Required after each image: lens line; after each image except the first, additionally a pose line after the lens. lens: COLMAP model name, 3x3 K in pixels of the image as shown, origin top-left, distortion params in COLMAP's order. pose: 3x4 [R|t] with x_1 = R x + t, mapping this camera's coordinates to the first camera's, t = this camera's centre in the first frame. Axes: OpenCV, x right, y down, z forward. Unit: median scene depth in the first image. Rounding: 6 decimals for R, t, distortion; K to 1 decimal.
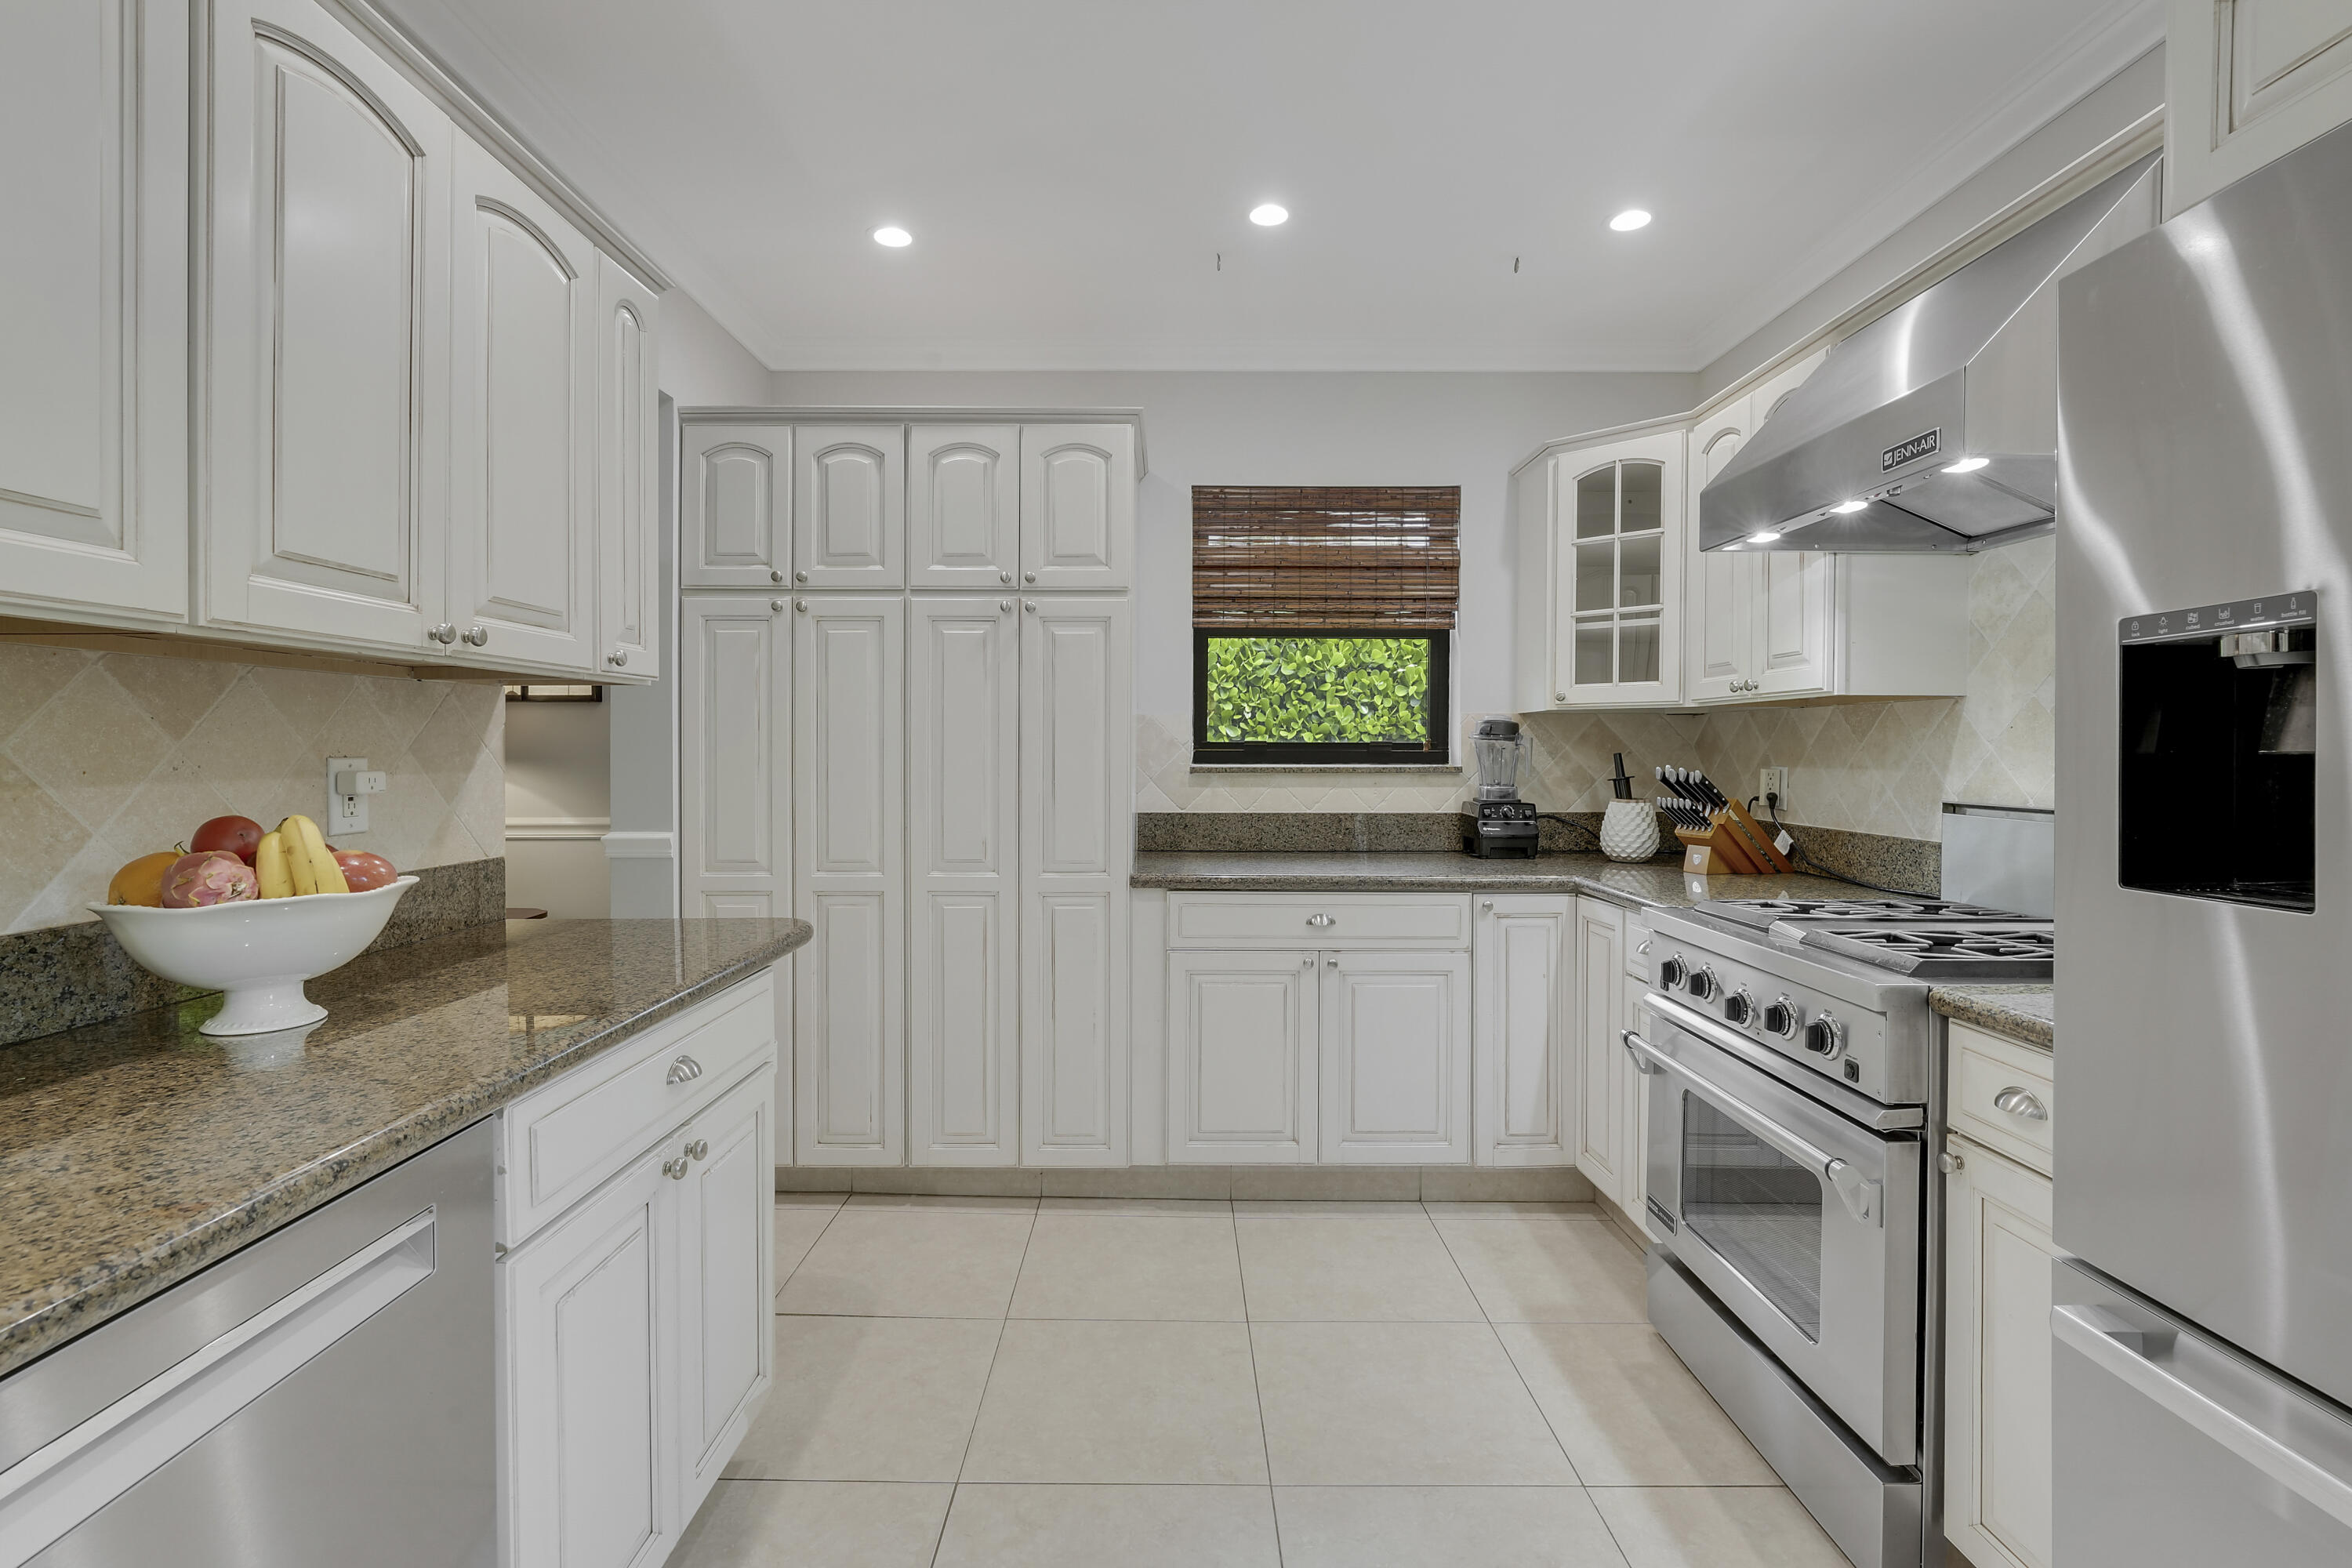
lens RADIAL K [[1015.5, 0, 1150.0], [0, 1015.5, 768.0], [0, 0, 1]] dist [-0.017751, -0.000616]
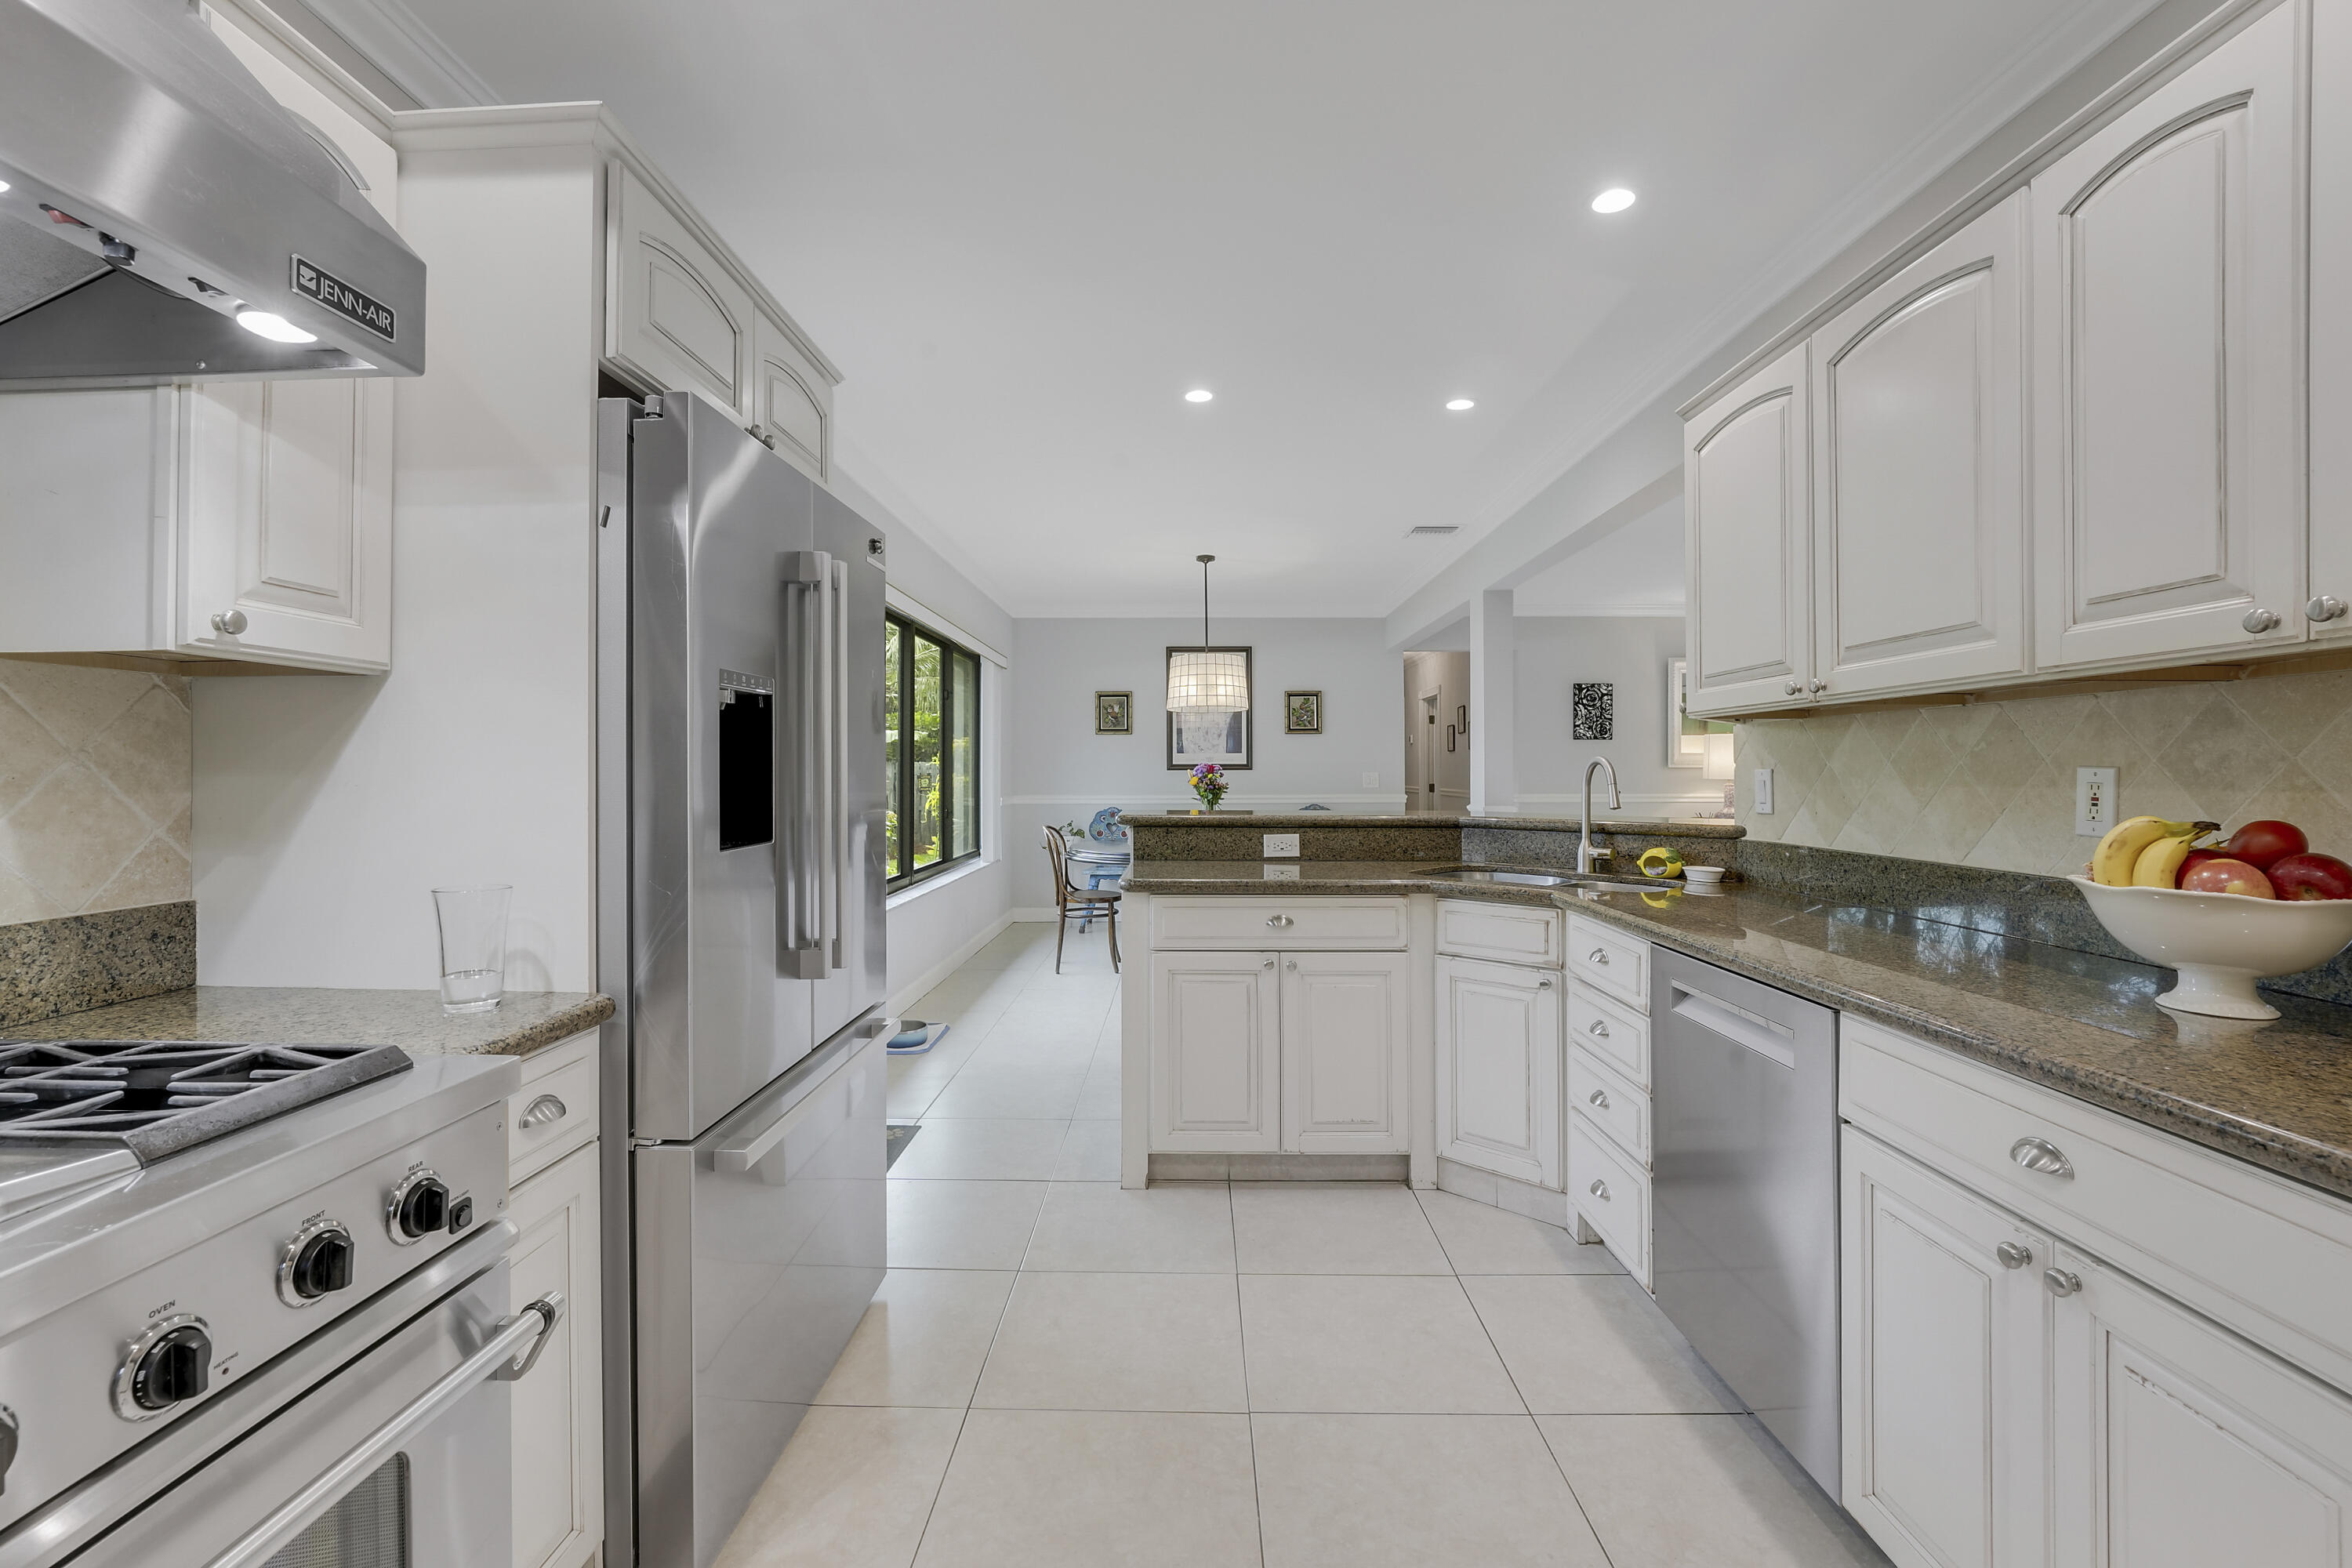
lens RADIAL K [[974.9, 0, 1153.6], [0, 974.9, 769.9], [0, 0, 1]] dist [-0.025493, 0.001690]
pose [[-0.999954, -0.002052, 0.009384, 0.122377], [-0.001888, 0.999847, 0.017418, -0.009833], [-0.009418, 0.017399, -0.999804, 0.926575]]
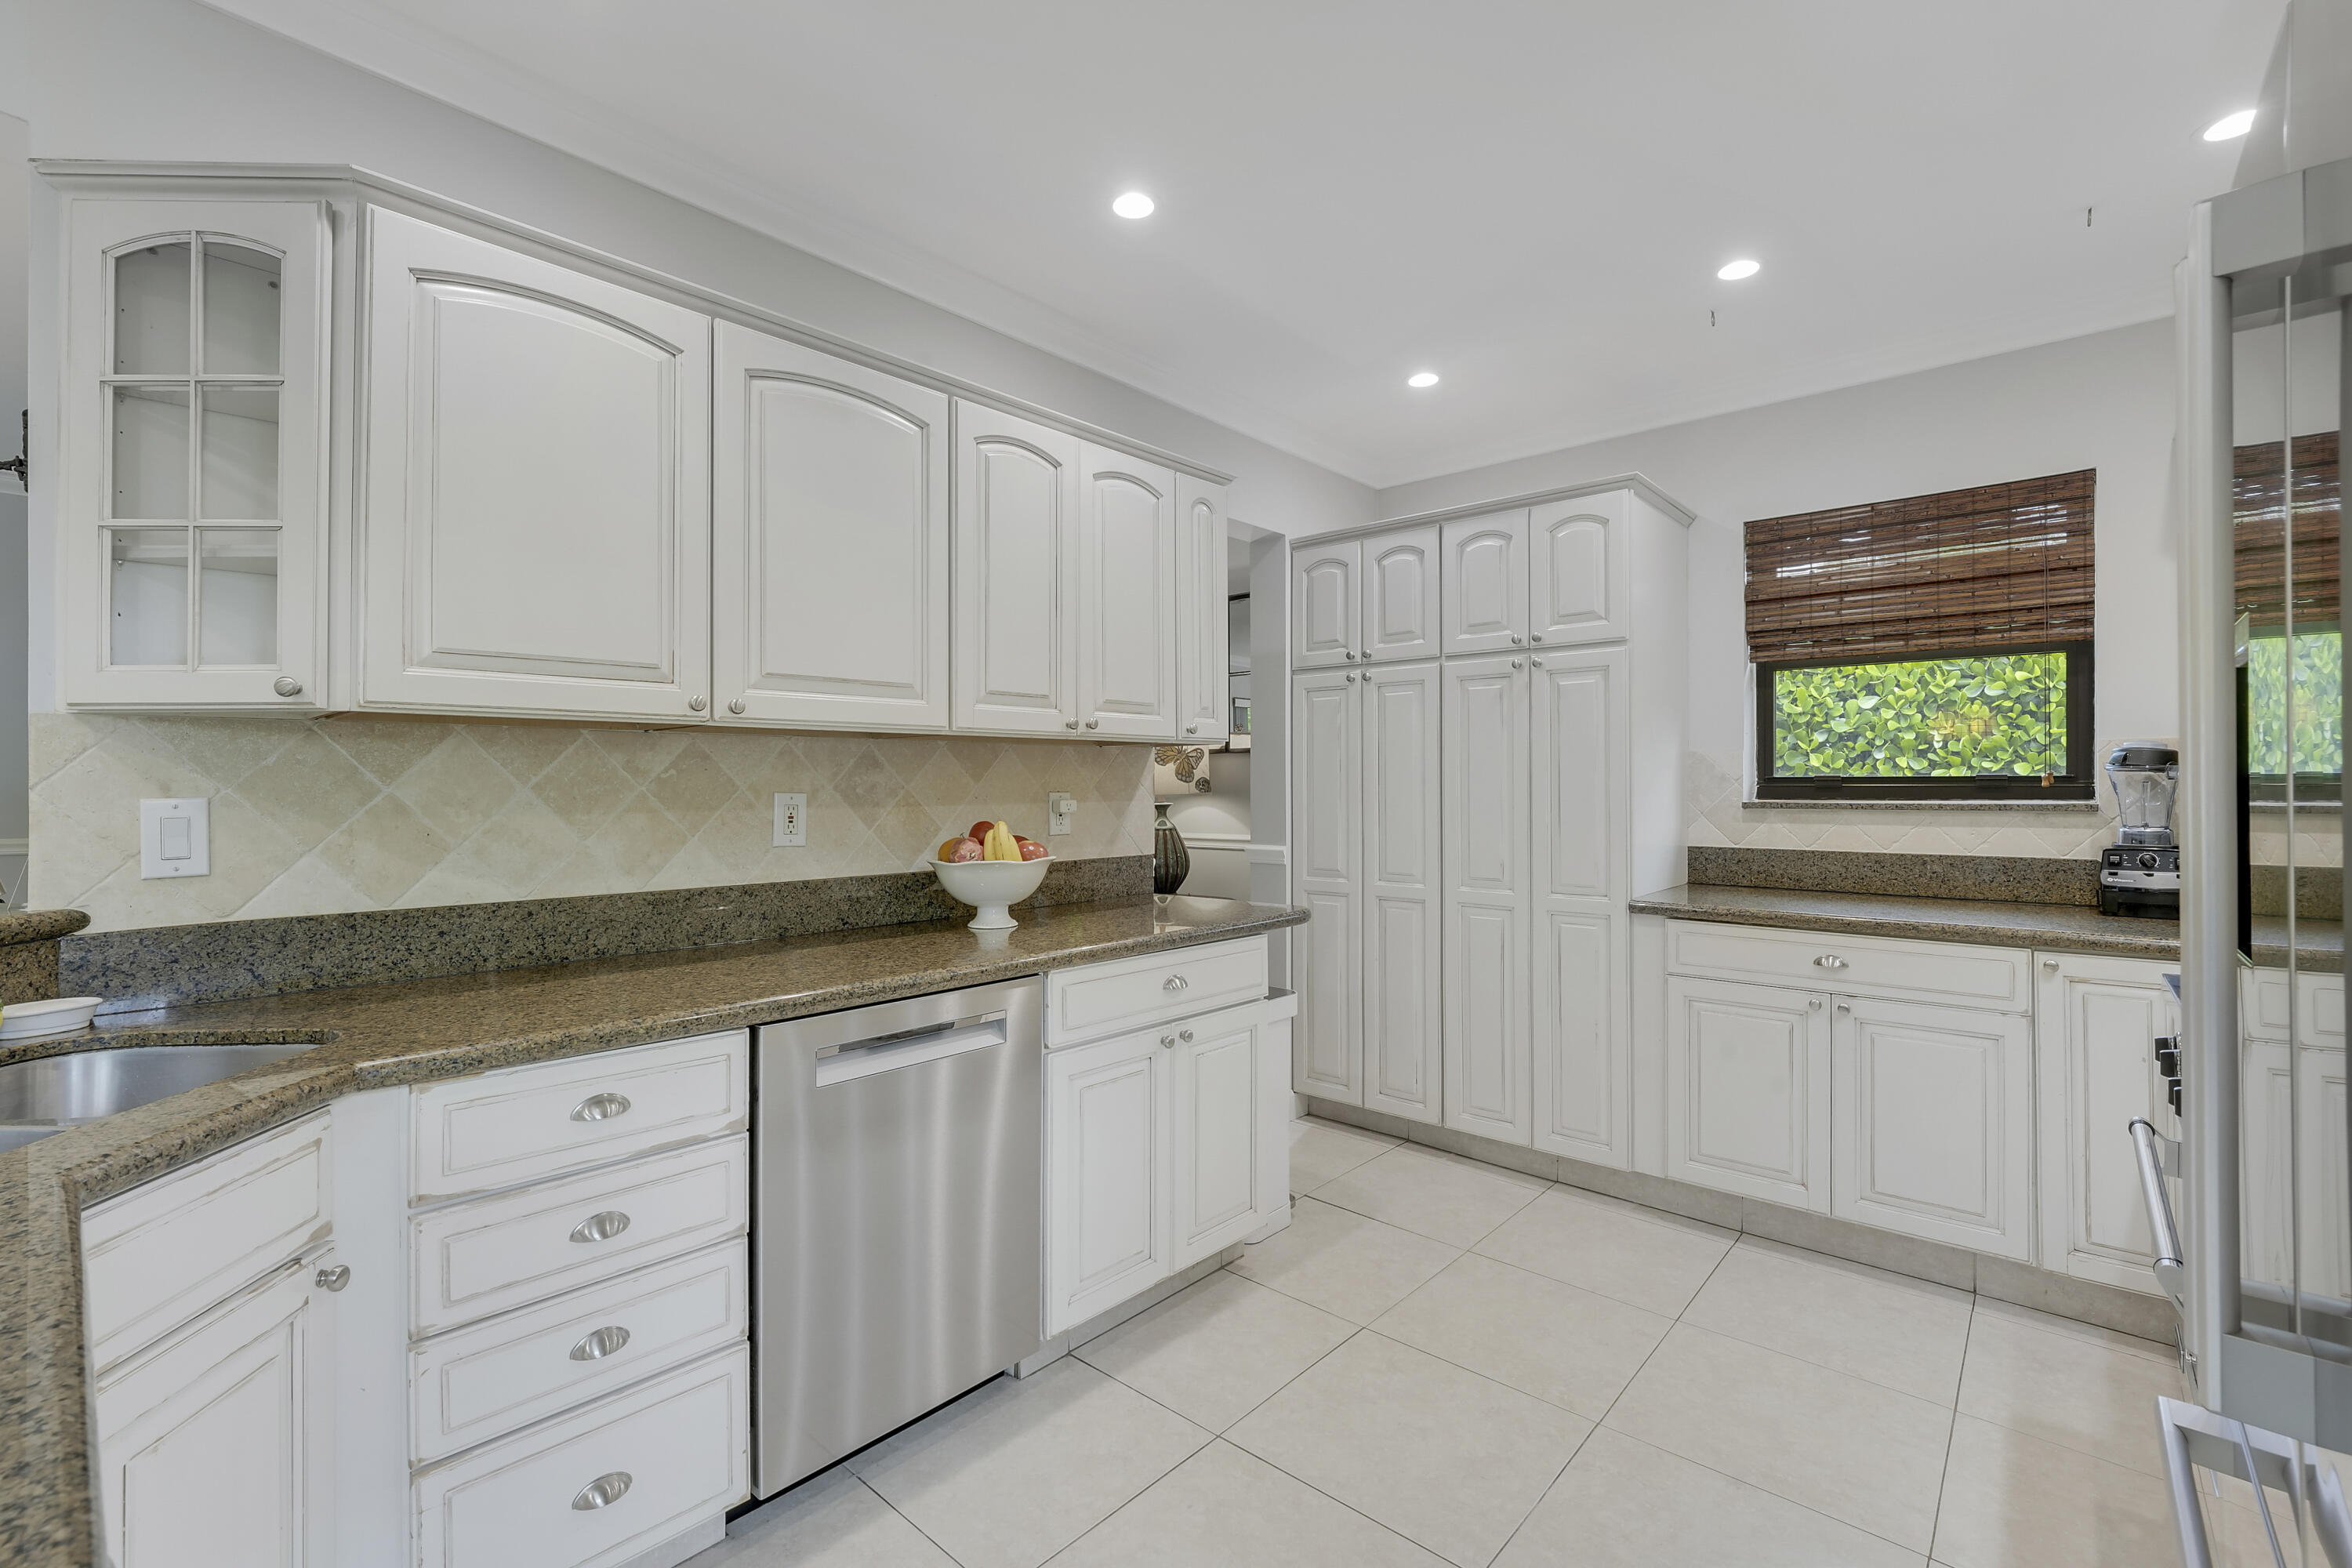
lens RADIAL K [[974.9, 0, 1197.0], [0, 974.9, 789.8], [0, 0, 1]] dist [-0.025493, 0.001690]
pose [[0.753794, -0.000514, -0.657111, 0.315112], [-0.008095, 0.999917, -0.010068, 0.000640], [0.657061, 0.012909, 0.753727, -0.088936]]
